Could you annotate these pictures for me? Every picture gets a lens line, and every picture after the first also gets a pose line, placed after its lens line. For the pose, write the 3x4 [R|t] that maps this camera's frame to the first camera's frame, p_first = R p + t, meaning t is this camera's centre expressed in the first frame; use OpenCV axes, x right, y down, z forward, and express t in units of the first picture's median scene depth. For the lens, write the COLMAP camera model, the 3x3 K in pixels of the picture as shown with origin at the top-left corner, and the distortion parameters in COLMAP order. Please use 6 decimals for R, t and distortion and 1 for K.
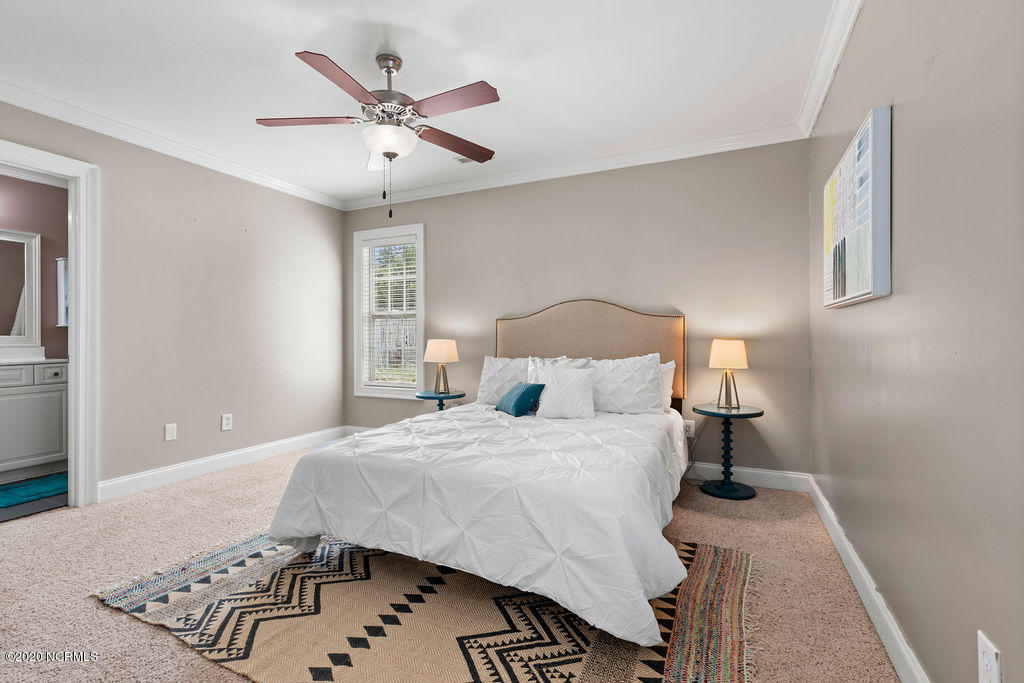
lens RADIAL K [[463.3, 0, 512.0], [0, 463.3, 341.5], [0, 0, 1]] dist [-0.000078, 0.000482]
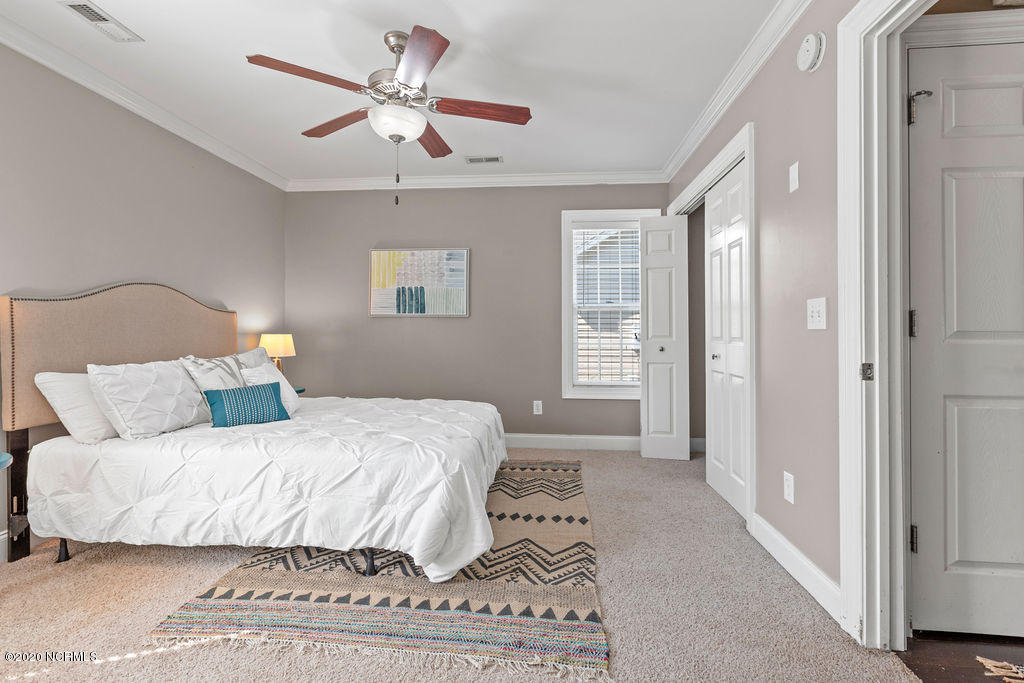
lens RADIAL K [[463.3, 0, 512.0], [0, 463.3, 341.5], [0, 0, 1]] dist [-0.000078, 0.000482]
pose [[-0.341181, -0.015839, 0.939864, -1.540734], [0.008180, 0.999770, 0.019818, -0.005067], [-0.939962, 0.014450, -0.340973, 1.392081]]
